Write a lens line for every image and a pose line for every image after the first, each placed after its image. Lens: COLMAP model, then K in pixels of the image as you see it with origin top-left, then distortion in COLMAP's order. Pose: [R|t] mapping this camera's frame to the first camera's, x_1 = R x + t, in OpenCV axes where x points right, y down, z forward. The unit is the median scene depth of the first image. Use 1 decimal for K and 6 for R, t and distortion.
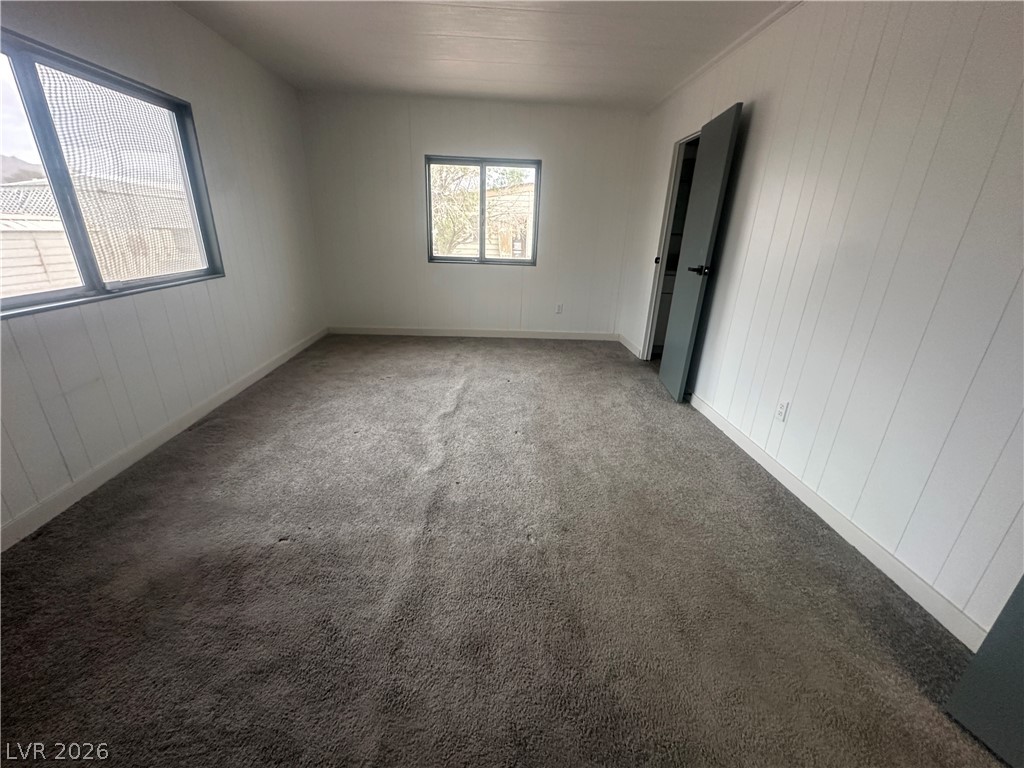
lens RADIAL K [[409.4, 0, 510.2], [0, 409.4, 384.2], [0, 0, 1]] dist [-0.001986, 0.000380]
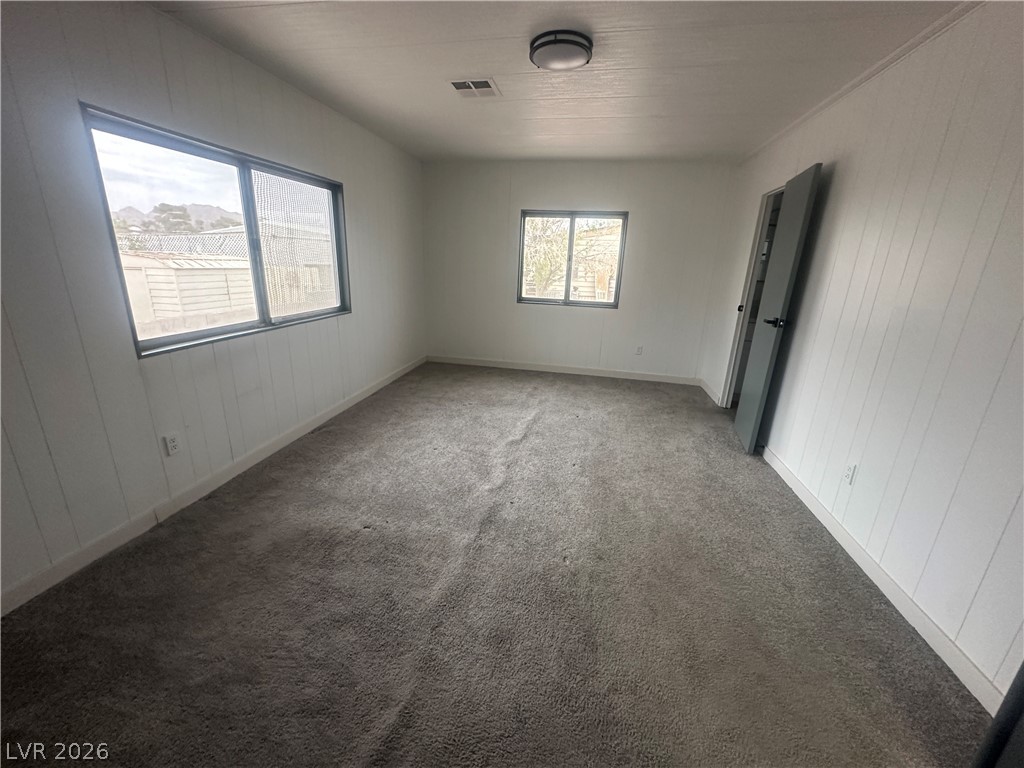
lens RADIAL K [[409.4, 0, 510.2], [0, 409.4, 384.2], [0, 0, 1]] dist [-0.001986, 0.000380]
pose [[0.972082, 0.071771, -0.223394, 0.088335], [-0.088650, 0.993844, -0.066455, -0.008001], [0.217249, 0.084404, 0.972460, -0.117020]]
